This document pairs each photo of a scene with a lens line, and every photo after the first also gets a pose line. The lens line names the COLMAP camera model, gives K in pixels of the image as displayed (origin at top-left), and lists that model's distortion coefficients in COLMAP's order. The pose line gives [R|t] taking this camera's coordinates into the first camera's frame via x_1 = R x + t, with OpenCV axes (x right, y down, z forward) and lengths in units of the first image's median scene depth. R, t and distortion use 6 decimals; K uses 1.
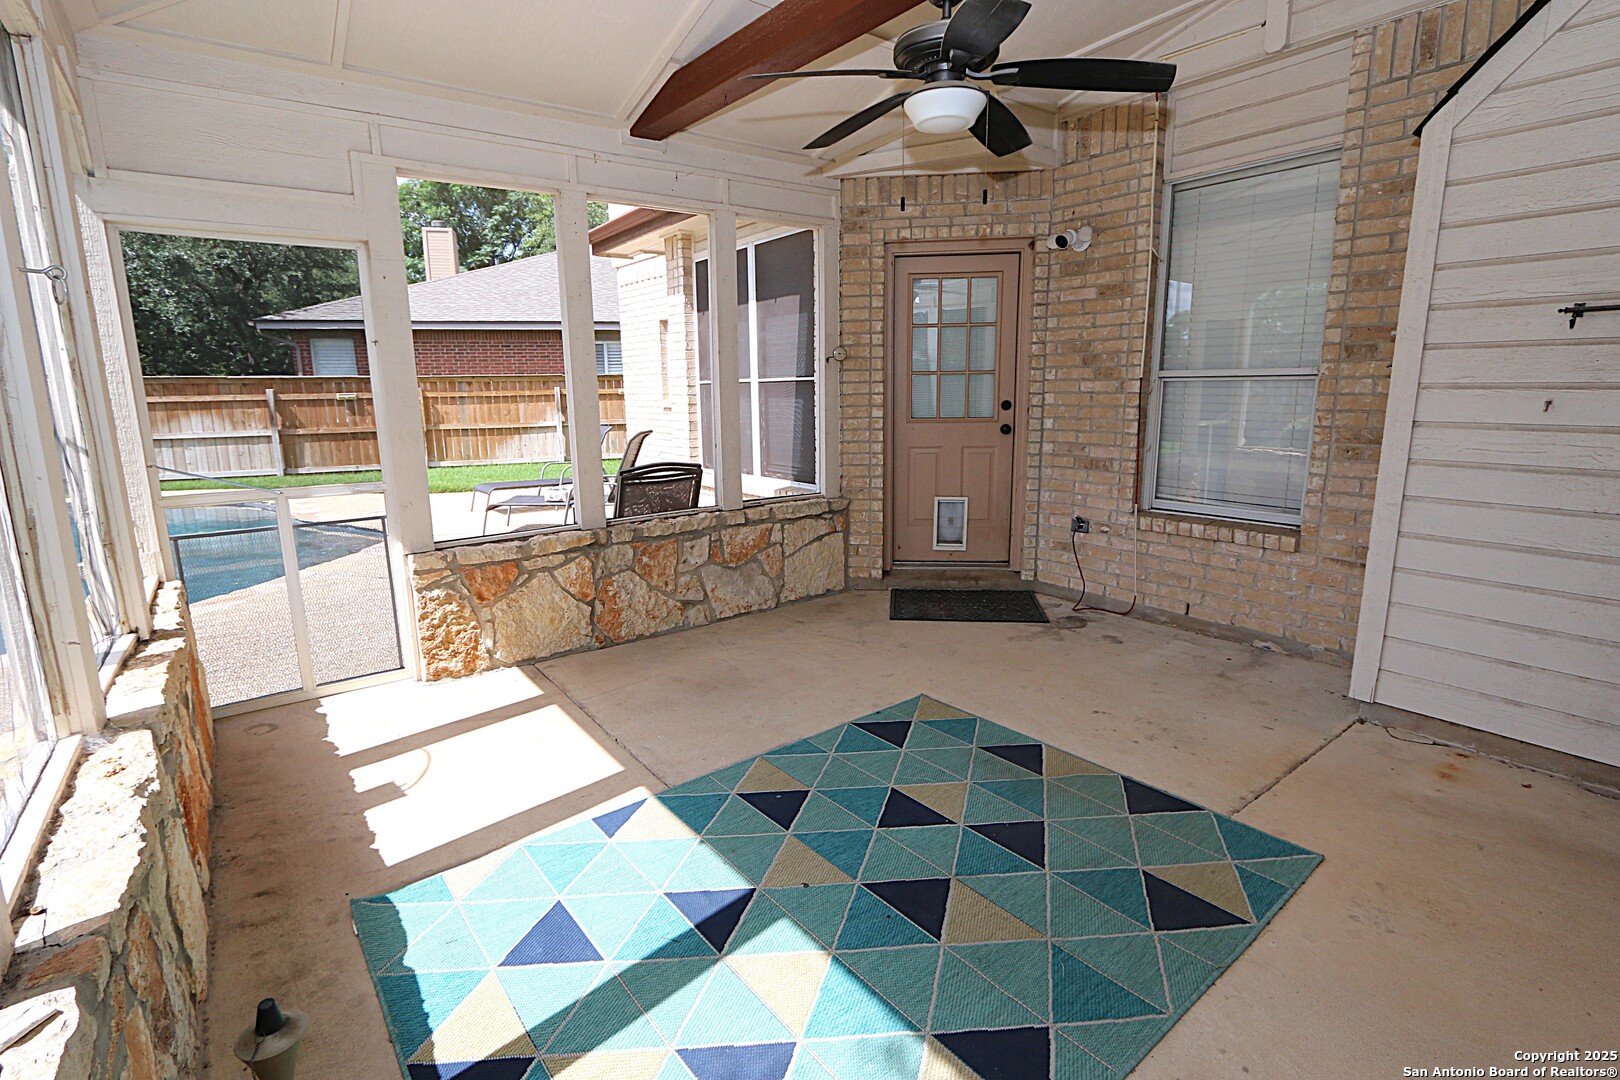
lens RADIAL K [[755.7, 0, 805.4], [0, 755.7, 536.6], [0, 0, 1]] dist [-0.014802, 0.001005]
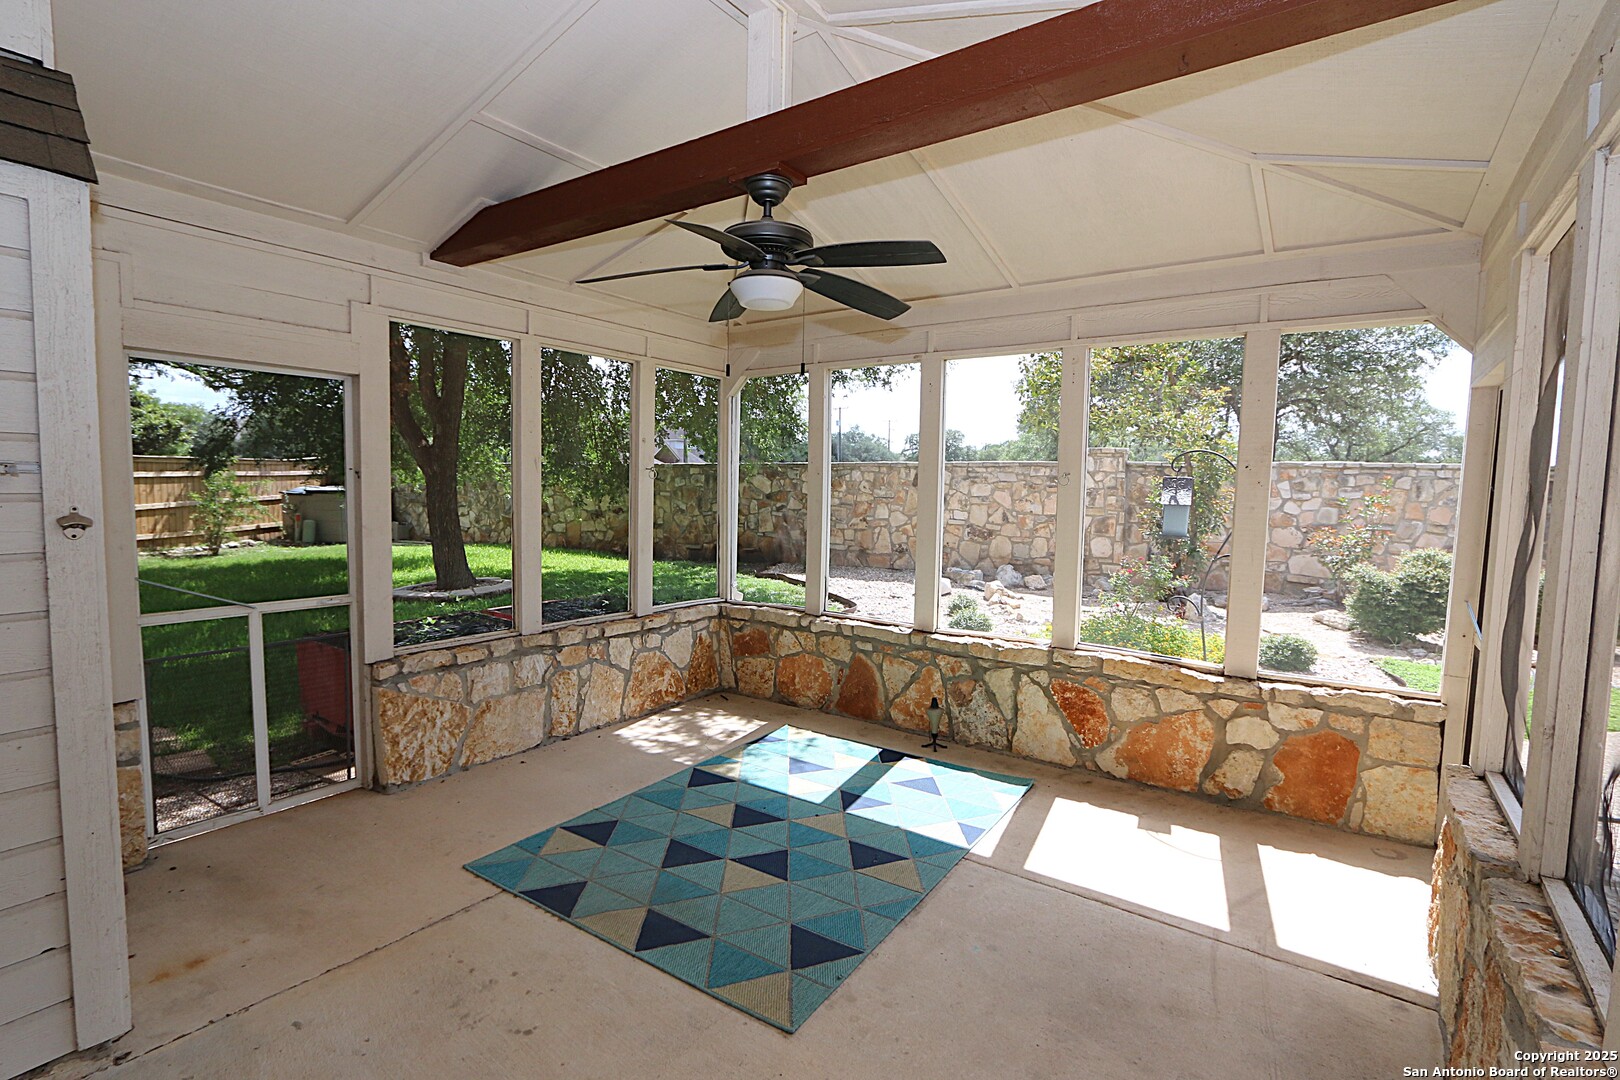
lens RADIAL K [[755.7, 0, 808.6], [0, 755.7, 543.6], [0, 0, 1]] dist [-0.014802, 0.001005]
pose [[-0.952098, 0.017514, -0.305292, 0.163578], [-0.065980, 0.963076, 0.261018, -0.174871], [0.298592, 0.268658, -0.915787, 0.743494]]
